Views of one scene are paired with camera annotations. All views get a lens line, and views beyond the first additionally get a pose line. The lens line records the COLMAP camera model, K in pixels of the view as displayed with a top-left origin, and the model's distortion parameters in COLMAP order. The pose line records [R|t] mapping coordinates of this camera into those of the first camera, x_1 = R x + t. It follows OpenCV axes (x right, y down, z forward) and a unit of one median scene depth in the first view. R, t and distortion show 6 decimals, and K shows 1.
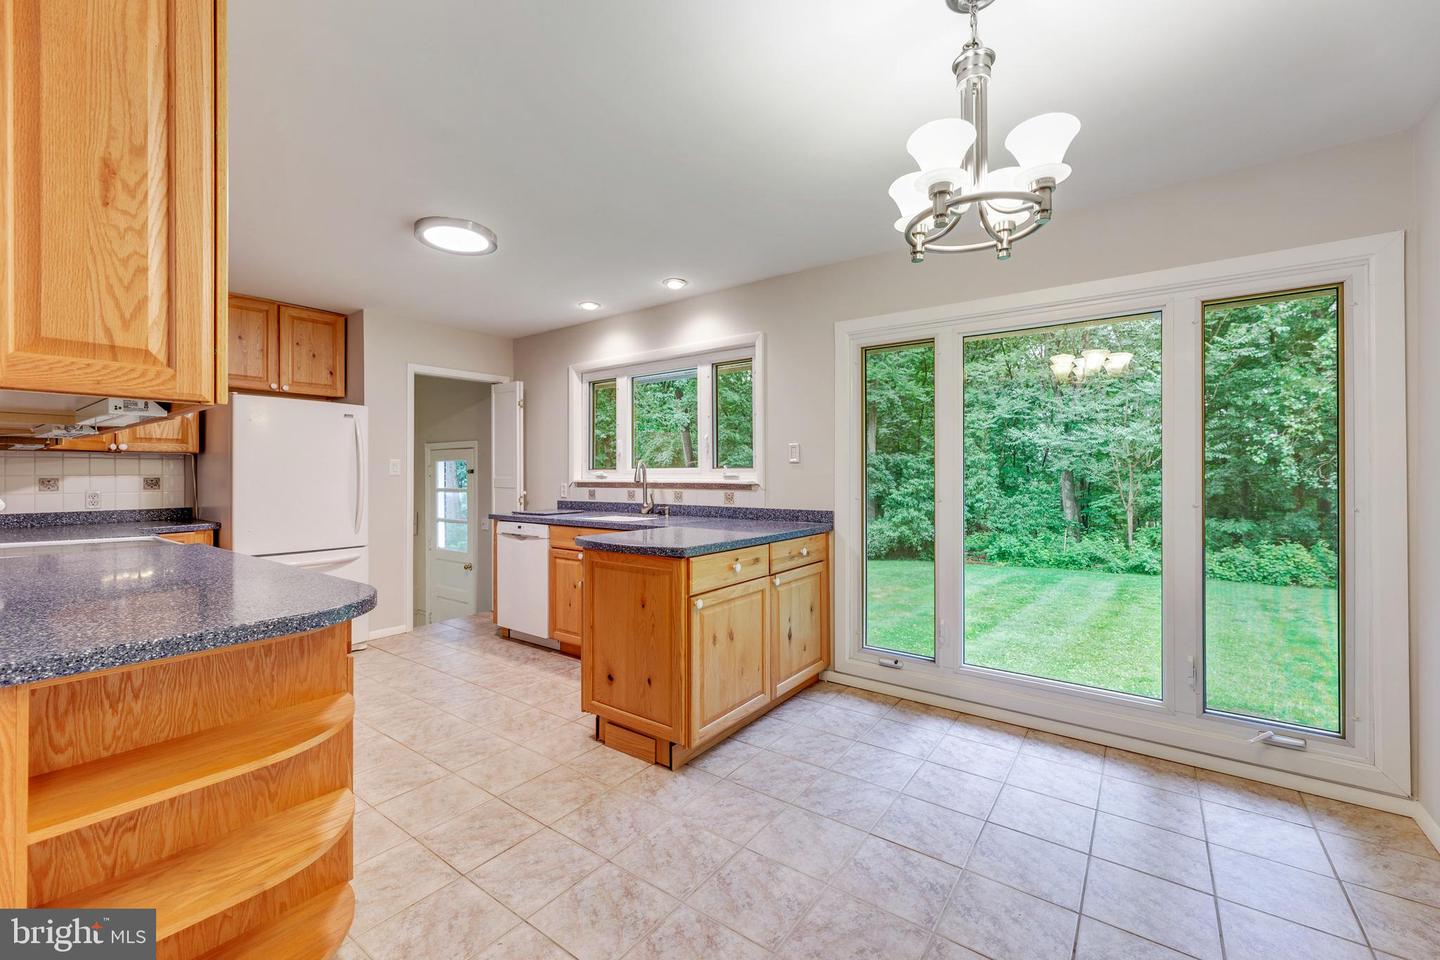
lens RADIAL K [[583.5, 0, 724.5], [0, 583.5, 475.2], [0, 0, 1]] dist [0.002384, -0.000989]
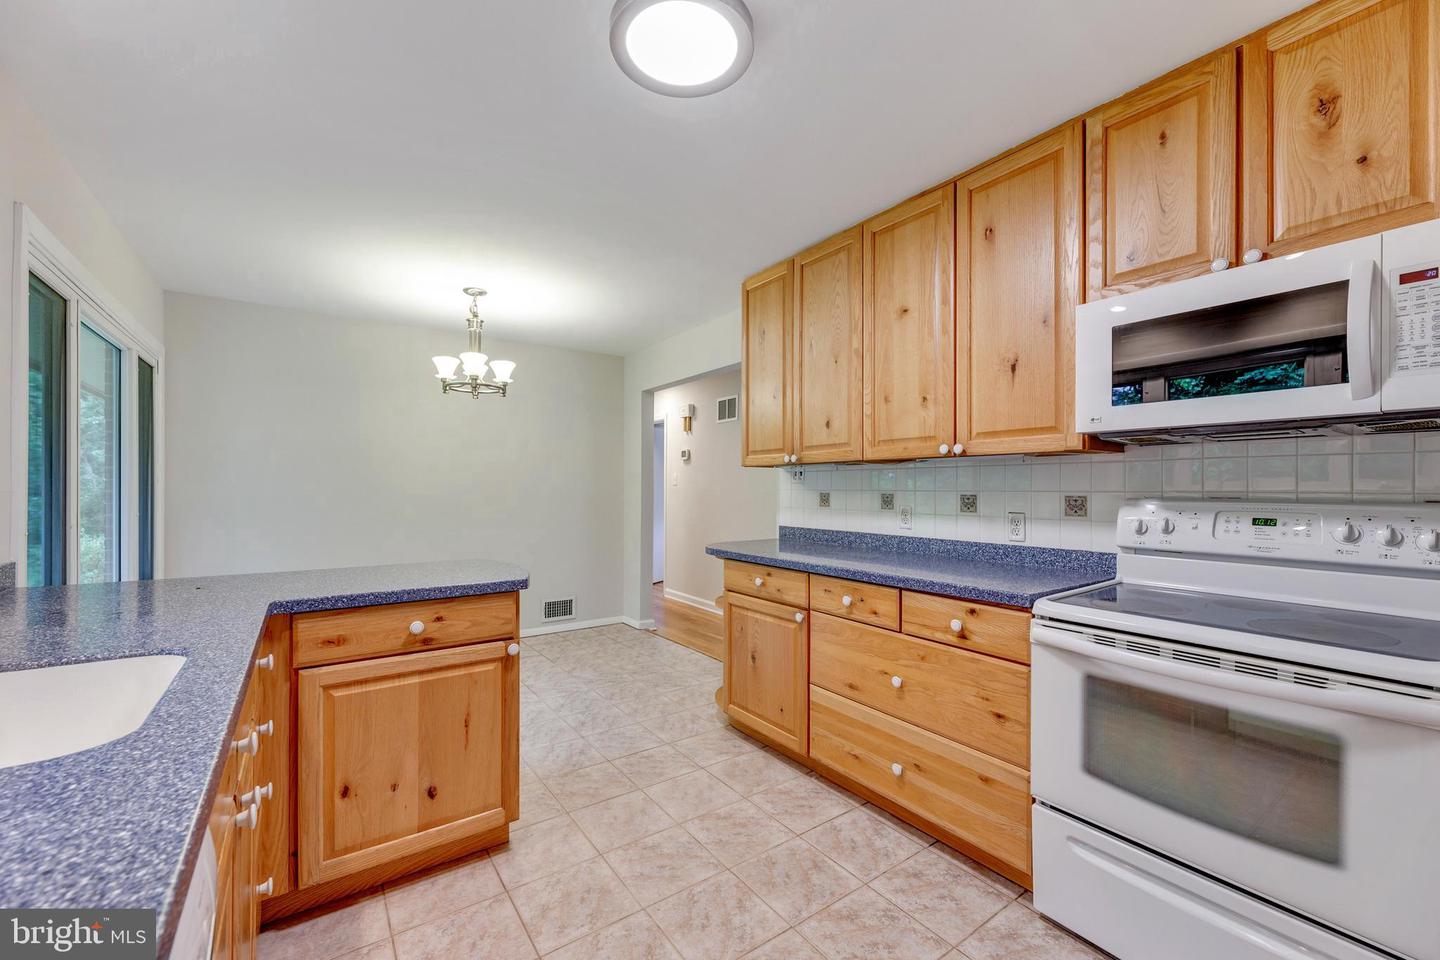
lens RADIAL K [[583.5, 0, 719.4], [0, 583.5, 488.4], [0, 0, 1]] dist [0.002384, -0.000989]
pose [[-0.946571, -0.001587, 0.322492, -0.507082], [-0.000596, 0.999995, 0.003173, -0.005275], [-0.322495, 0.002812, -0.946567, 1.140888]]
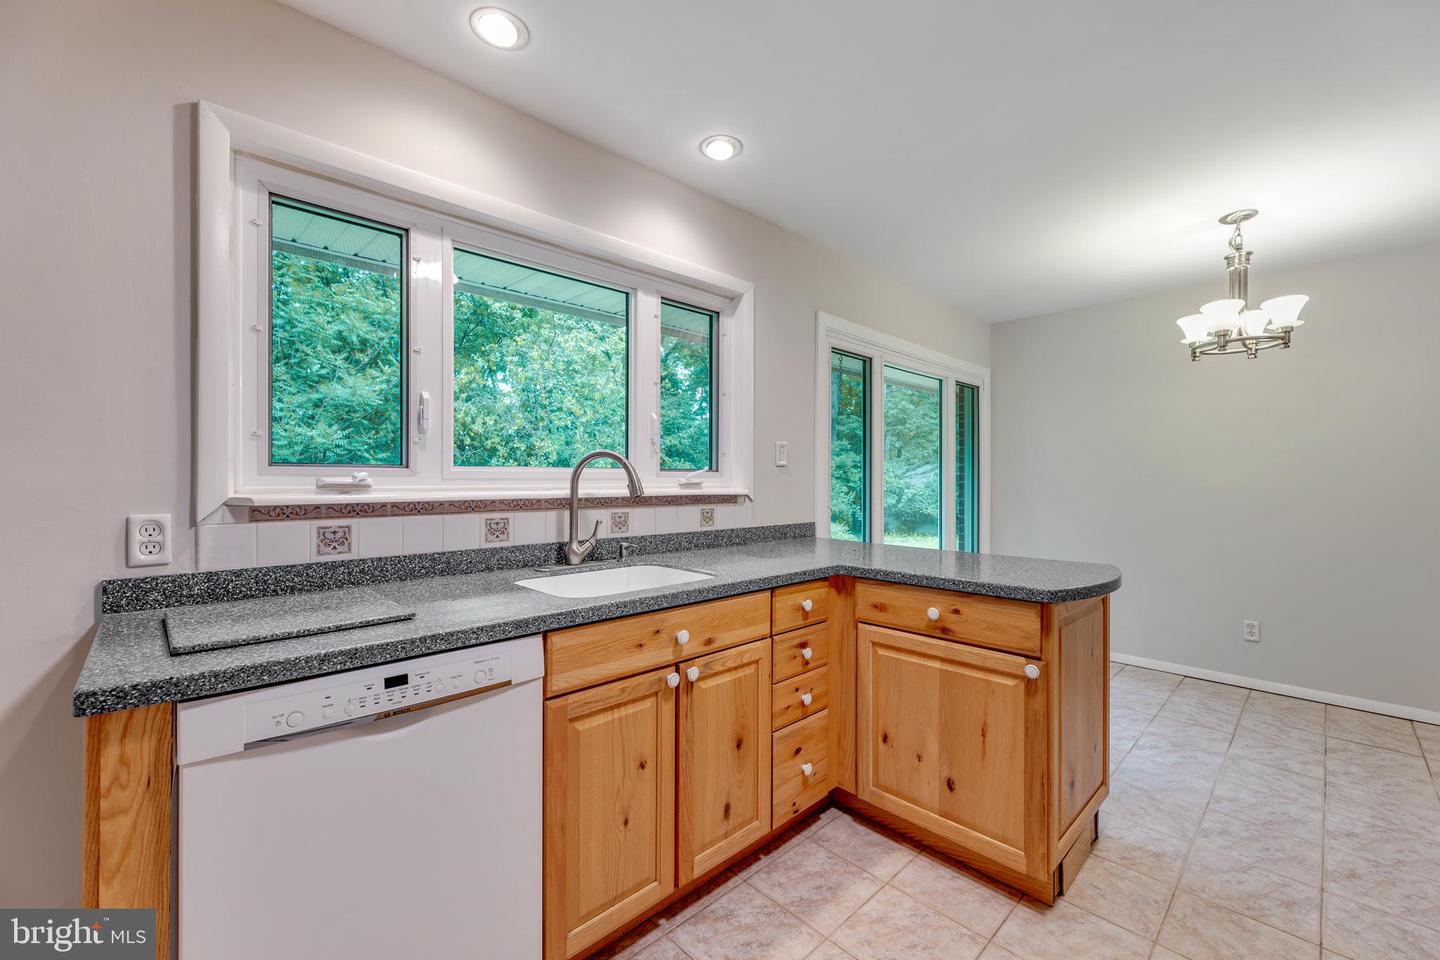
lens RADIAL K [[583.5, 0, 724.2], [0, 583.5, 481.8], [0, 0, 1]] dist [0.002384, -0.000989]
pose [[0.173410, -0.002382, 0.984847, -0.628140], [-0.000841, 0.999996, 0.002566, -0.001875], [-0.984849, -0.001274, 0.173408, 0.866817]]
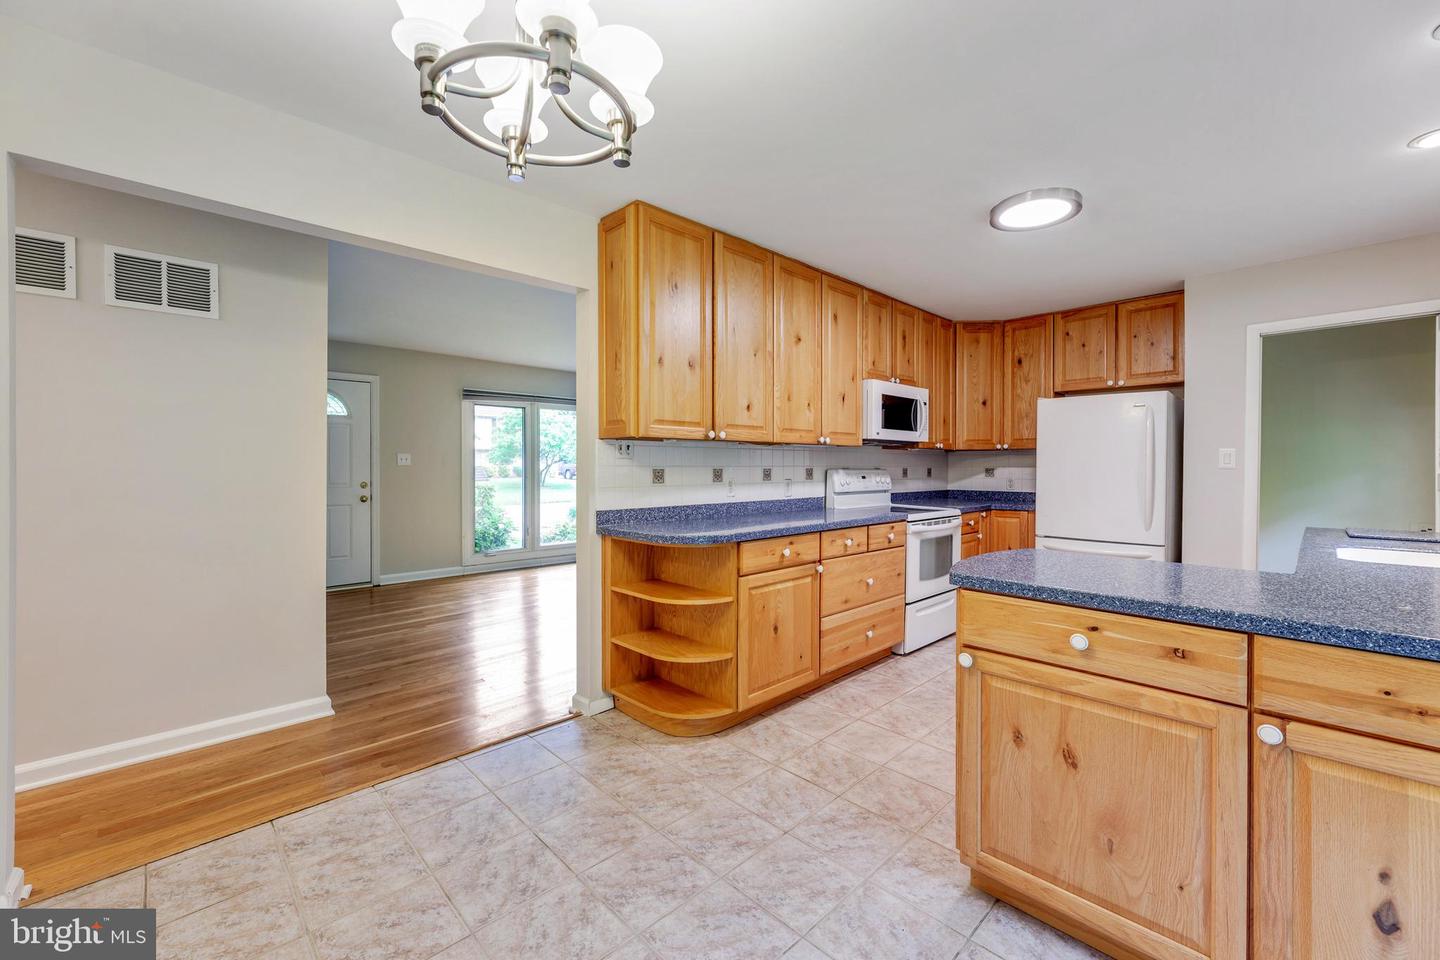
lens RADIAL K [[583.5, 0, 723.7], [0, 583.5, 473.4], [0, 0, 1]] dist [0.002384, -0.000989]
pose [[-0.167196, 0.015056, -0.985809, 0.413114], [-0.003229, 0.999870, 0.015818, -0.003657], [0.985918, 0.005828, -0.167125, 0.513190]]
